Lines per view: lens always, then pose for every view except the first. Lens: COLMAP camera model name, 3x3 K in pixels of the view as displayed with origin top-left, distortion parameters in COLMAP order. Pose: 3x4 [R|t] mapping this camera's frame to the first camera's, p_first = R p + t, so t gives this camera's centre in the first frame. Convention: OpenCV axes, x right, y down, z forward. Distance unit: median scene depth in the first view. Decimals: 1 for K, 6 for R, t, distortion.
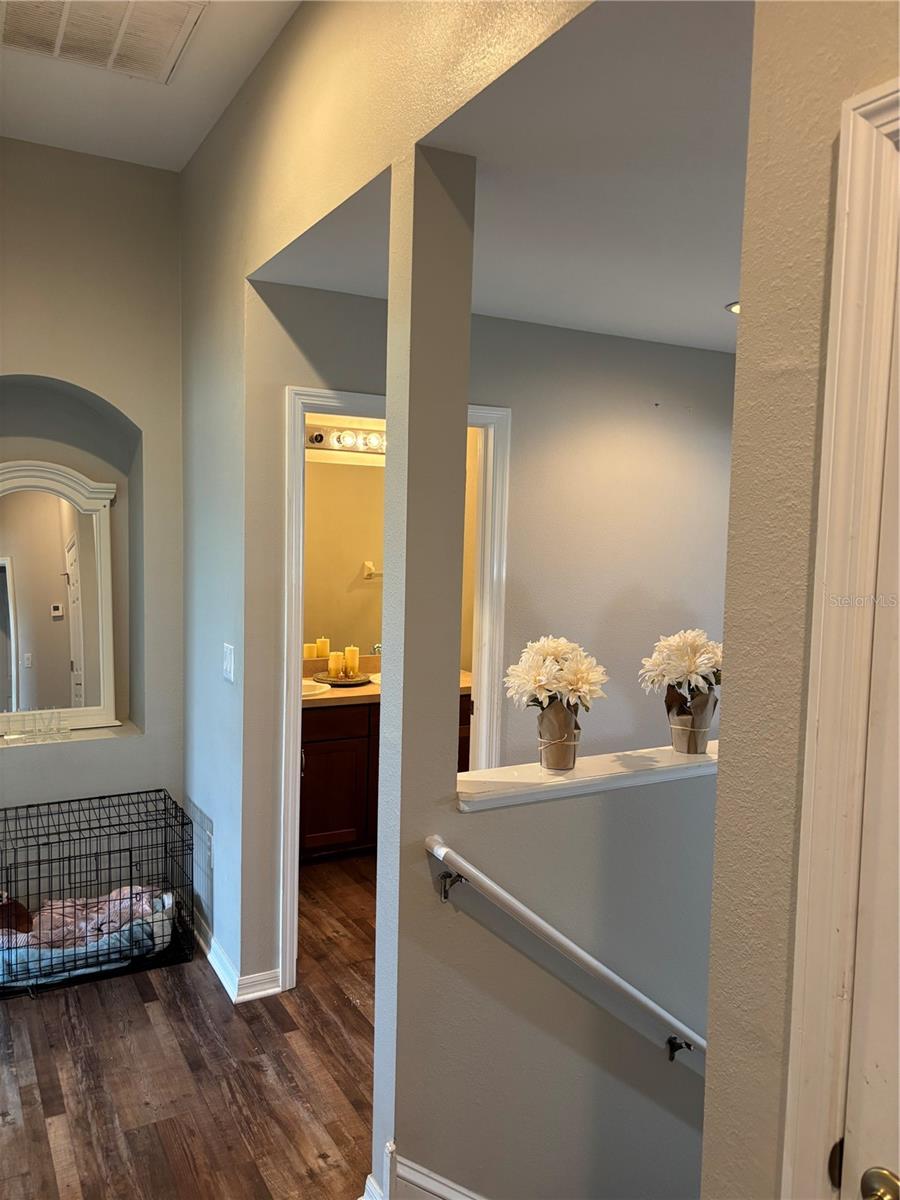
lens RADIAL K [[899.0, 0, 450.0], [0, 899.0, 600.0], [0, 0, 1]] dist [0.002881, -0.015065]
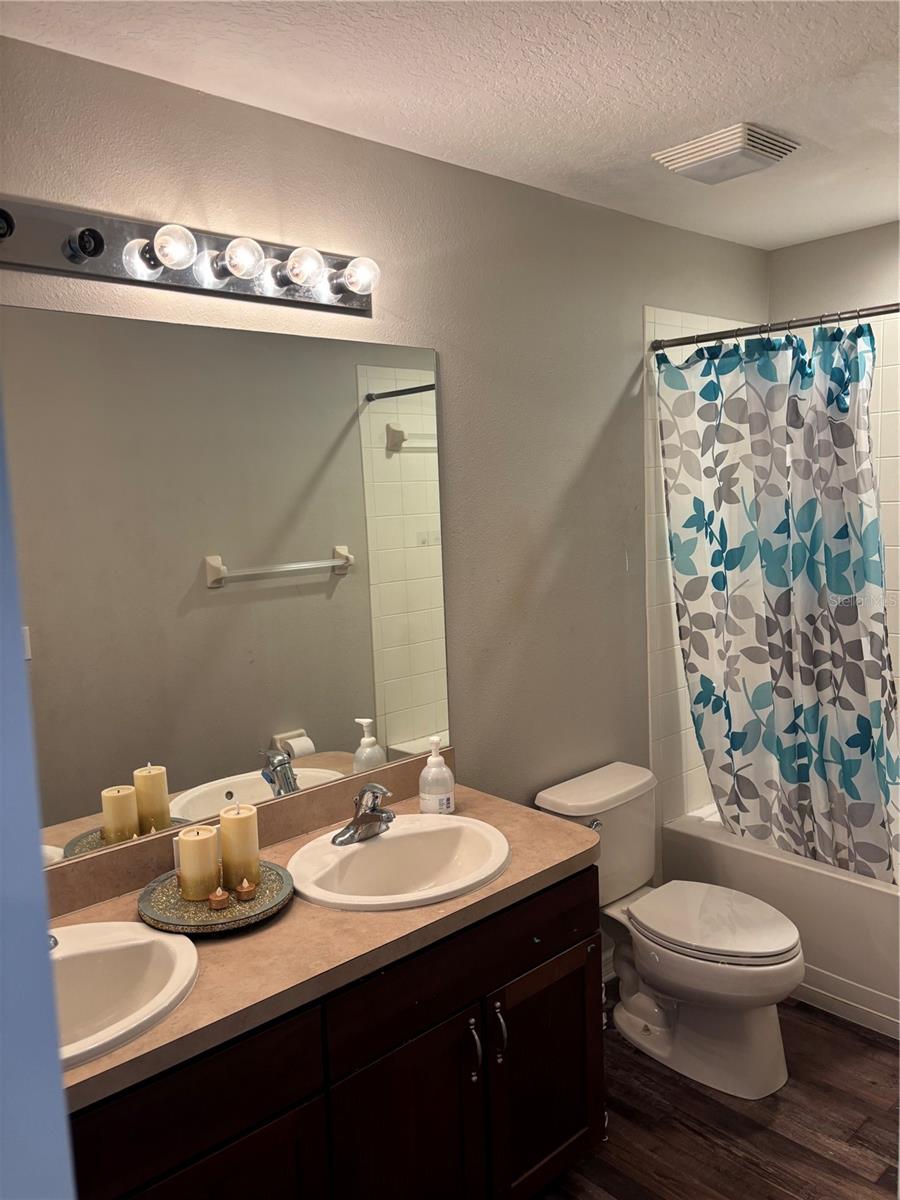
lens RADIAL K [[899.0, 0, 450.0], [0, 899.0, 600.0], [0, 0, 1]] dist [0.002881, -0.015065]
pose [[0.974550, -0.087998, 0.206178, -0.089803], [0.079303, 0.995592, 0.050081, -0.044302], [-0.209676, -0.032455, 0.977232, 0.599961]]
